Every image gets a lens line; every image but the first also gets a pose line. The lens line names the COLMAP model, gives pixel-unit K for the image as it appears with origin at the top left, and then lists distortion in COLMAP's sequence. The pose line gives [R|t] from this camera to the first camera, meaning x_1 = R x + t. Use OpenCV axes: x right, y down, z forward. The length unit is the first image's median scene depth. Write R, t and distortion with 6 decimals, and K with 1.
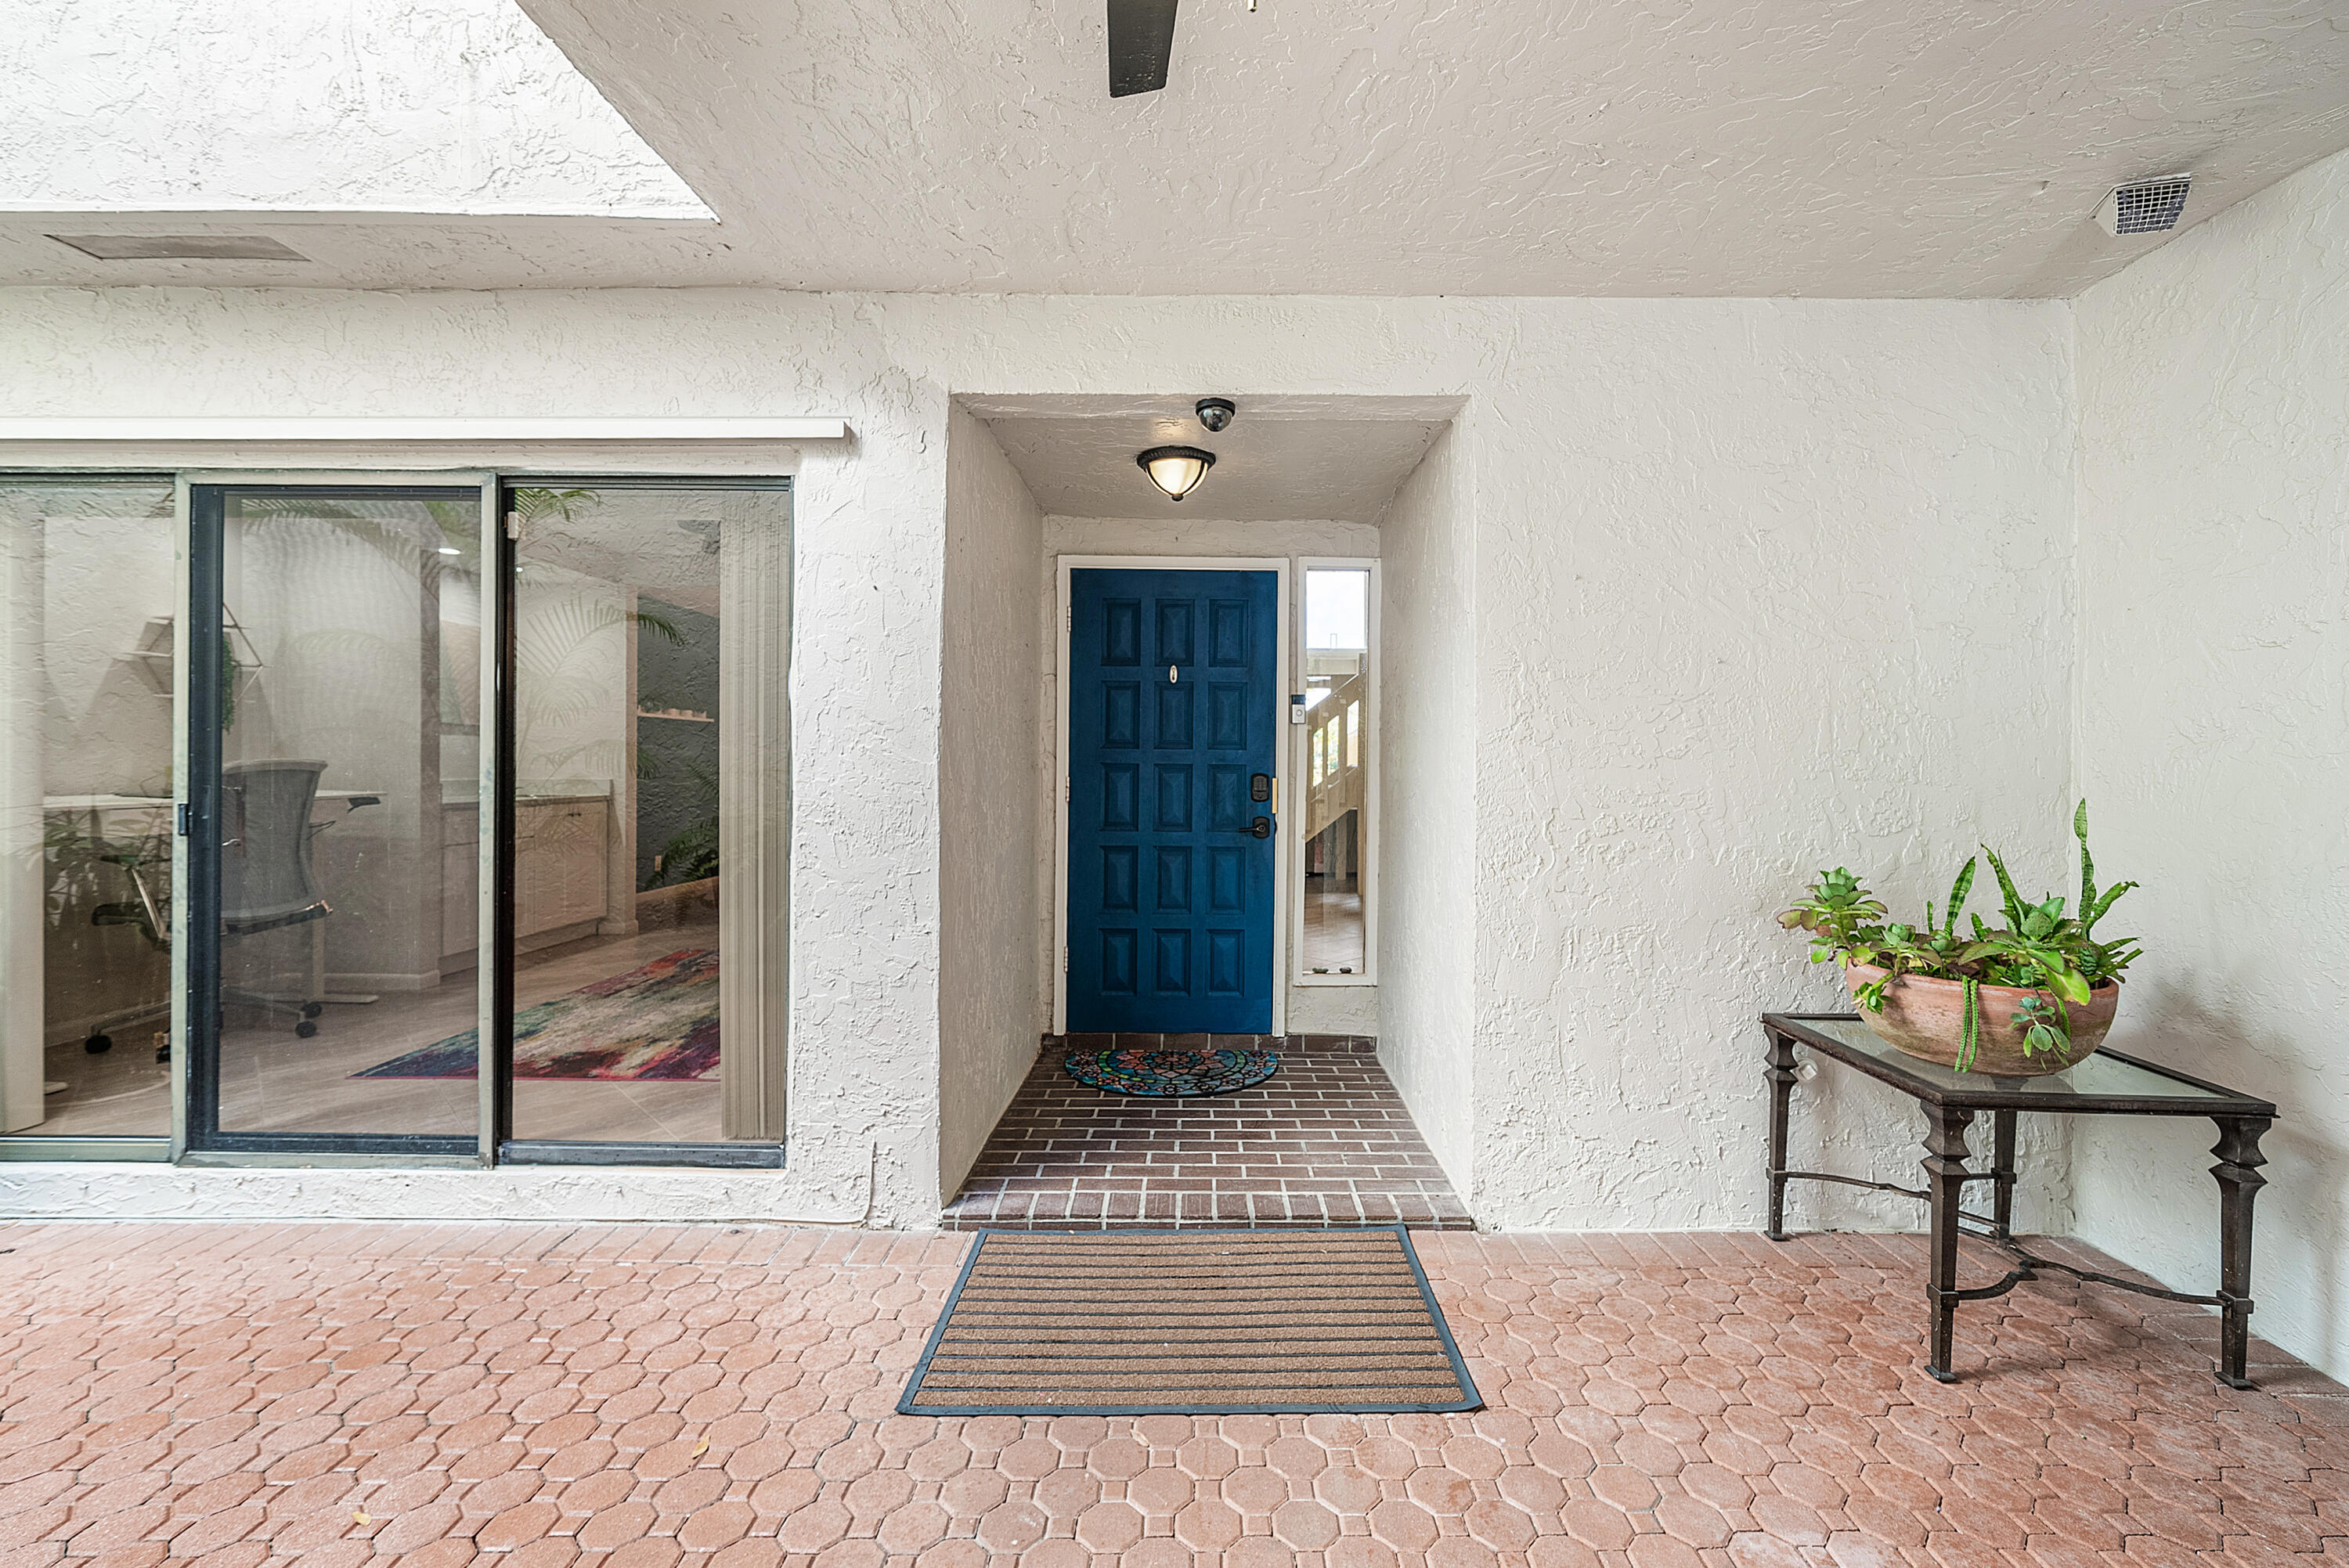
lens RADIAL K [[997.5, 0, 1208.6], [0, 997.5, 767.6], [0, 0, 1]] dist [0.003645, 0.000405]
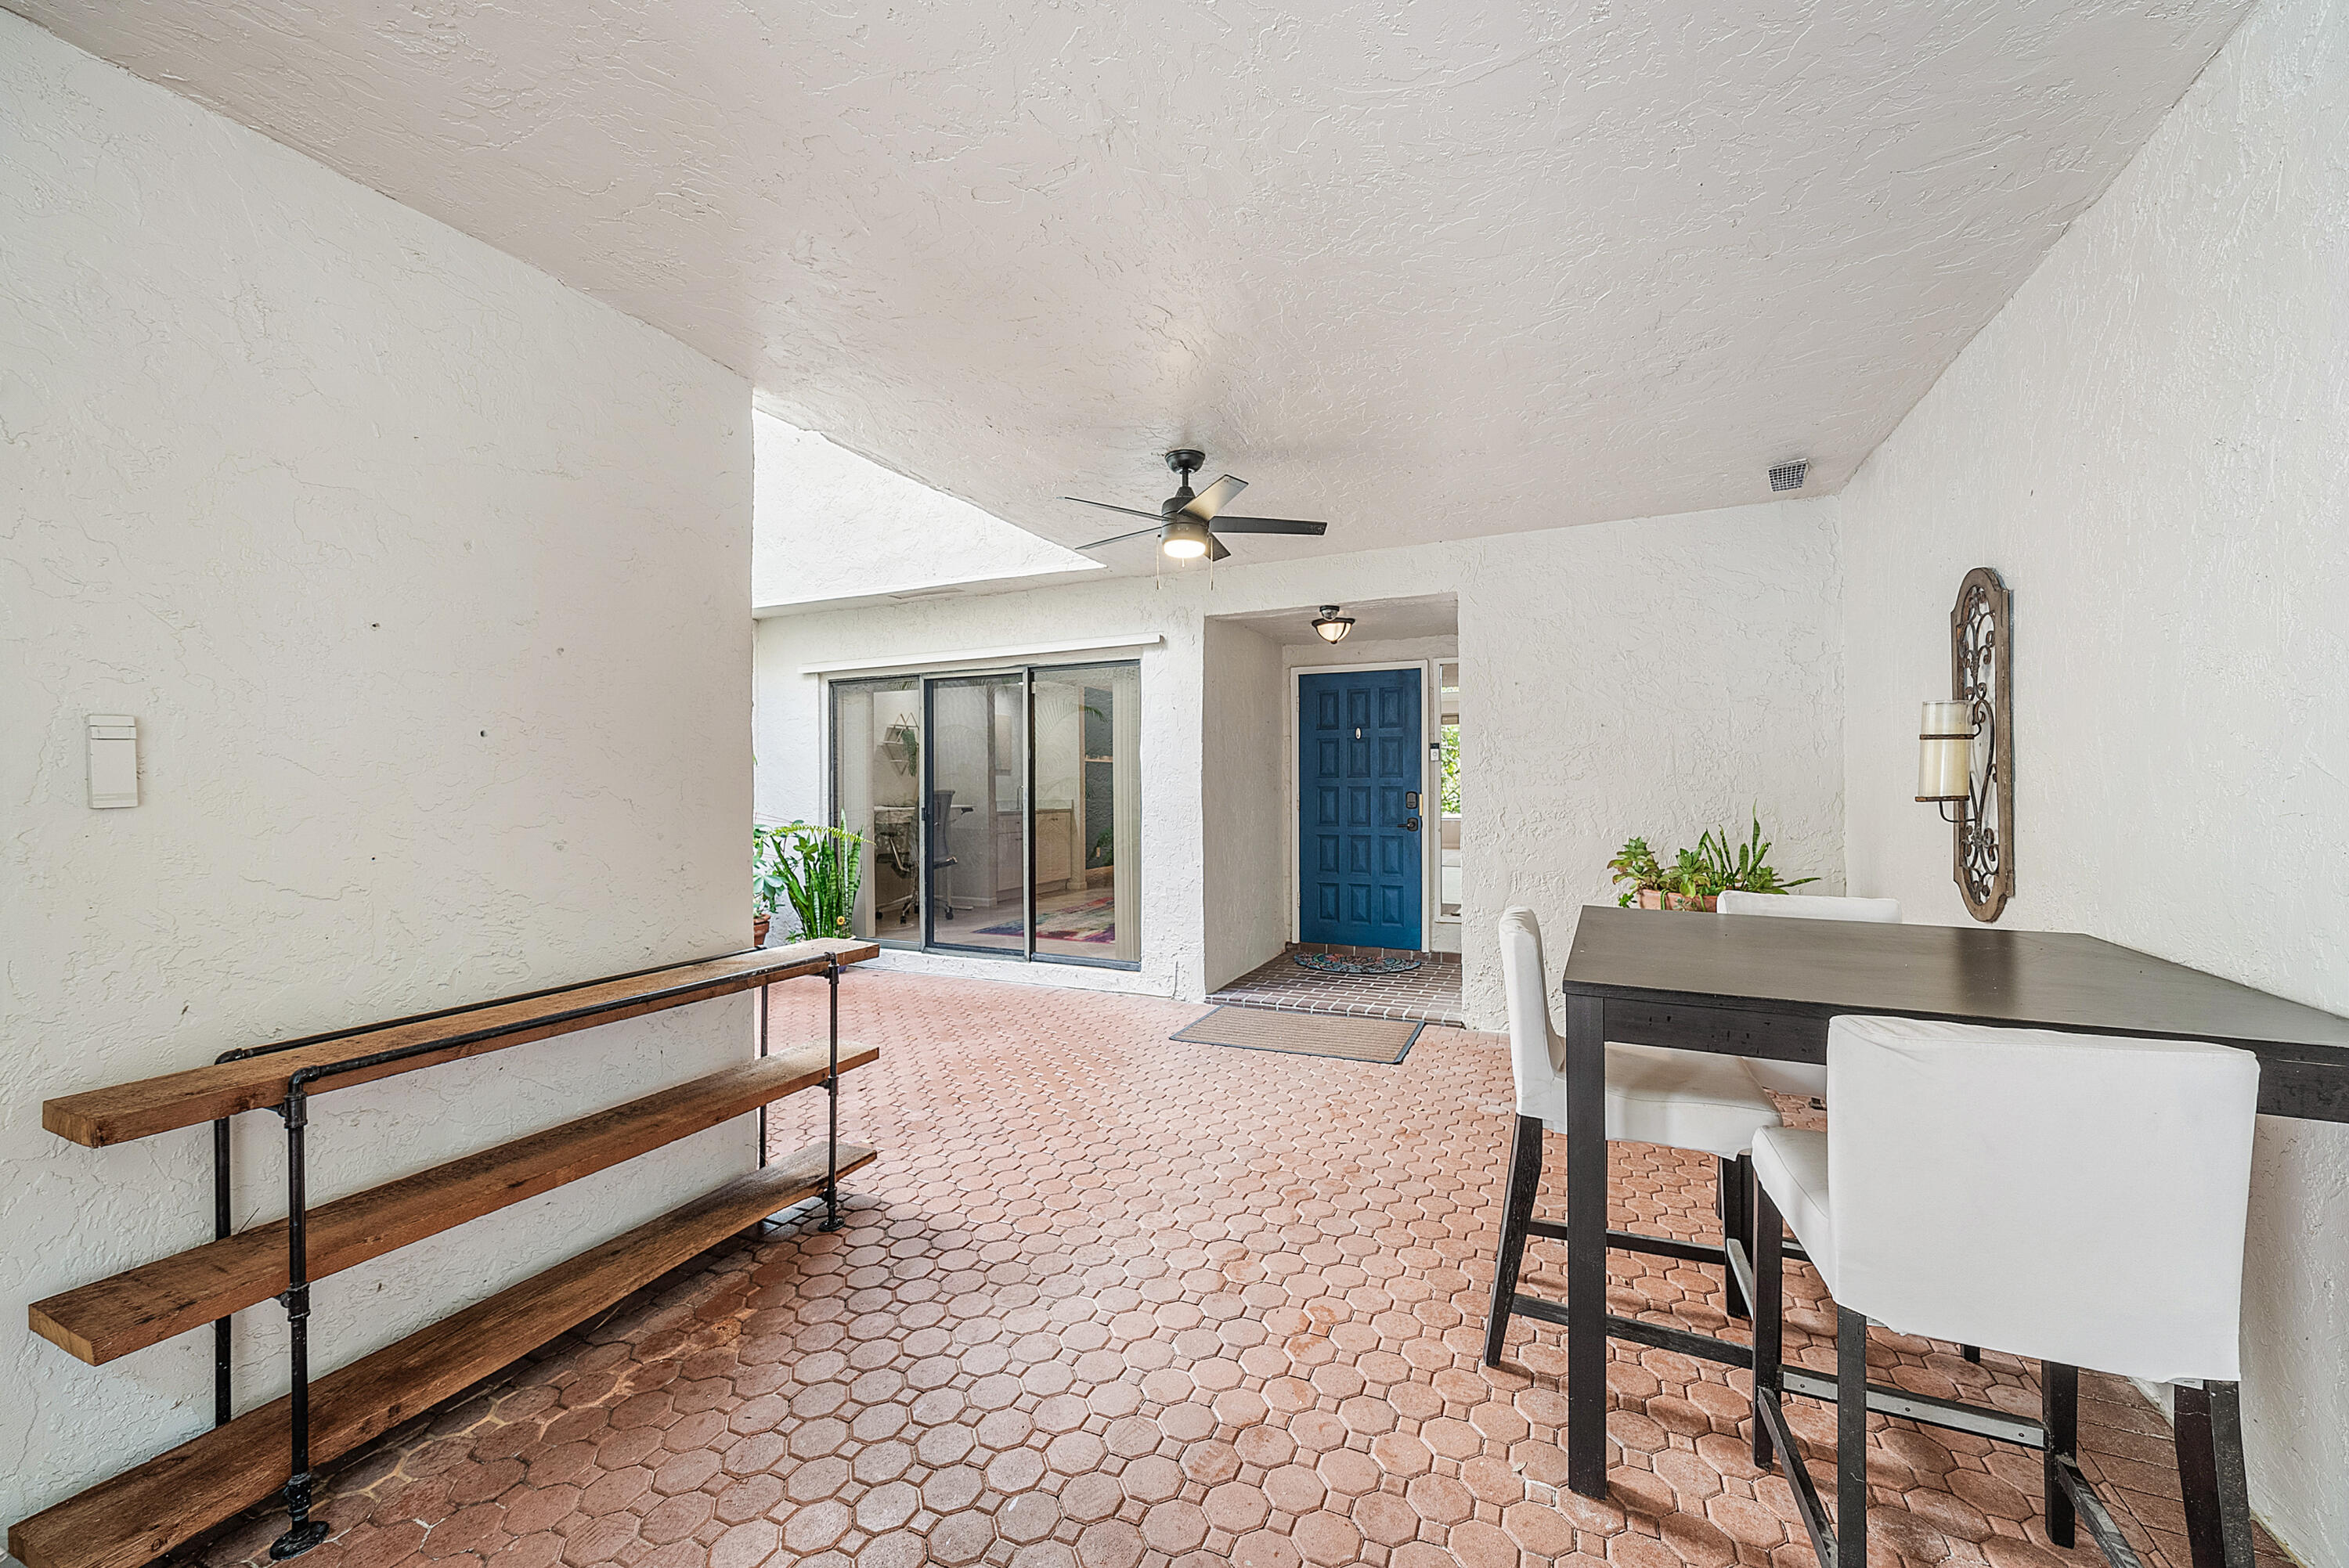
lens RADIAL K [[906.3, 0, 1177.4], [0, 906.3, 788.4], [0, 0, 1]] dist [0.000981, -0.000036]
pose [[0.910855, -0.012677, -0.412531, 0.375728], [0.011070, 0.999919, -0.006285, 0.006973], [0.412577, 0.001158, 0.910922, -0.618641]]
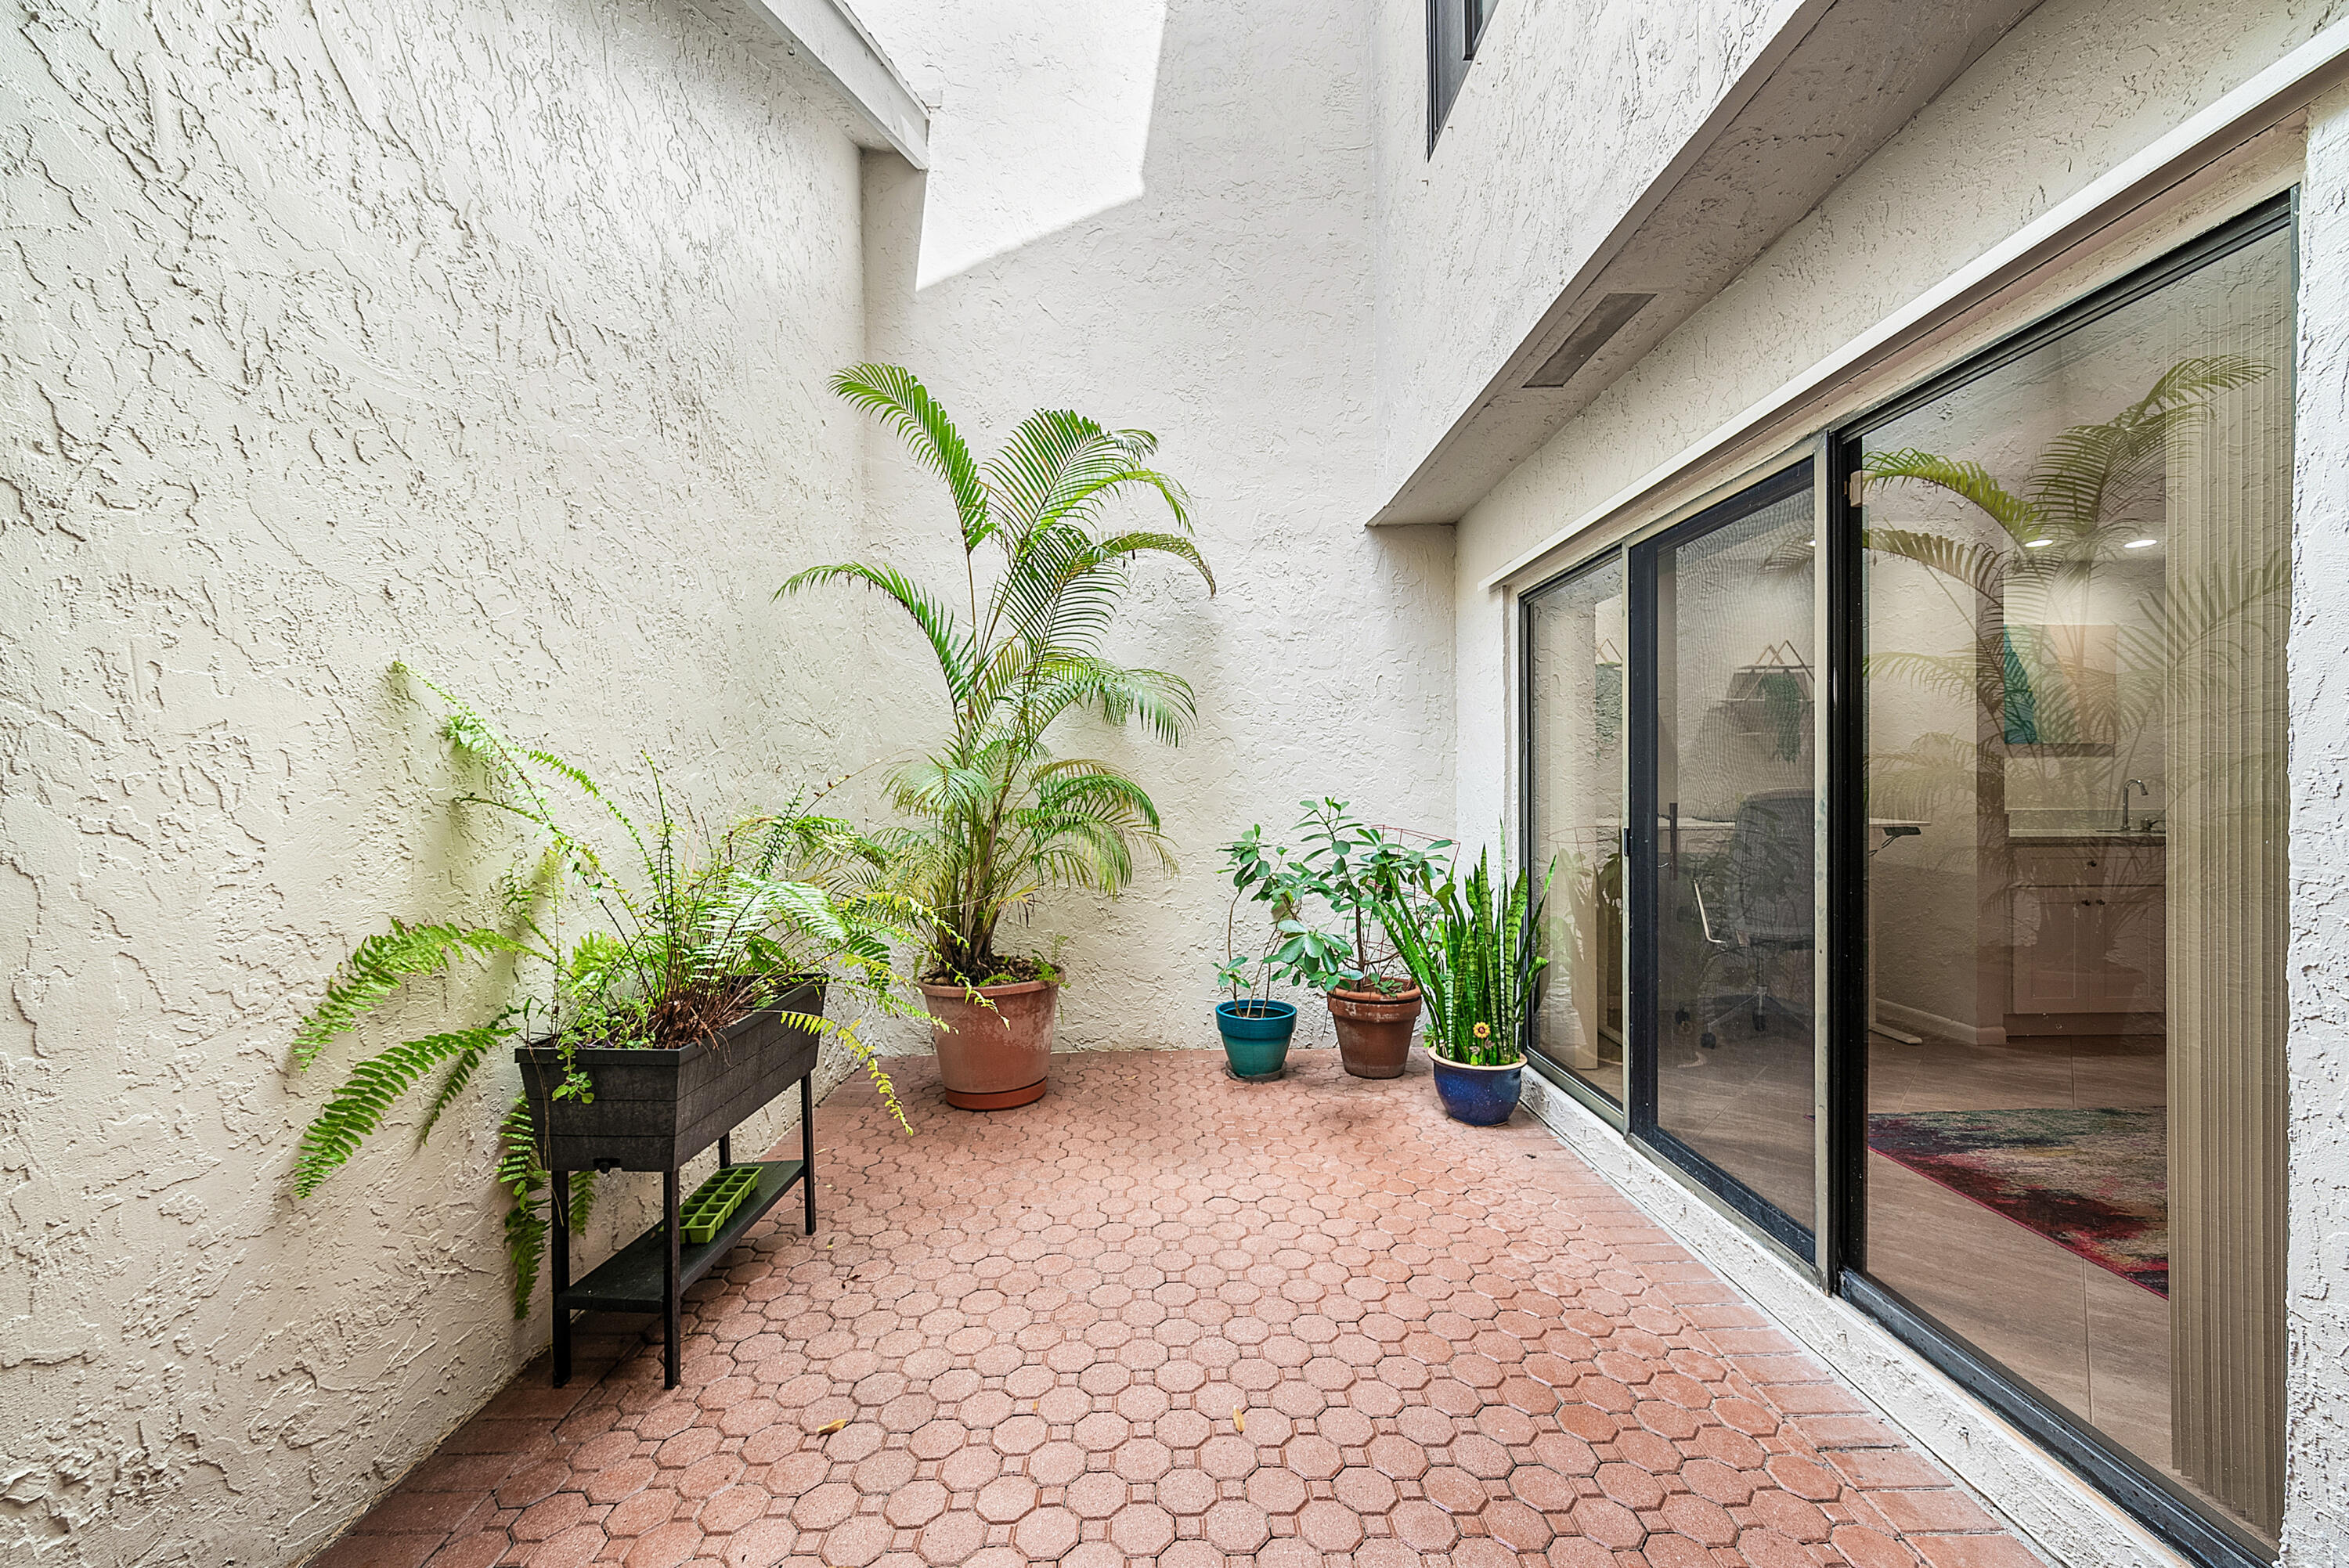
lens RADIAL K [[906.3, 0, 1172.3], [0, 906.3, 793.1], [0, 0, 1]] dist [0.000981, -0.000036]
pose [[0.023525, -0.002459, -0.999720, 0.002934], [0.000681, 0.999997, -0.002444, -0.001250], [0.999723, -0.000624, 0.023527, 0.355231]]
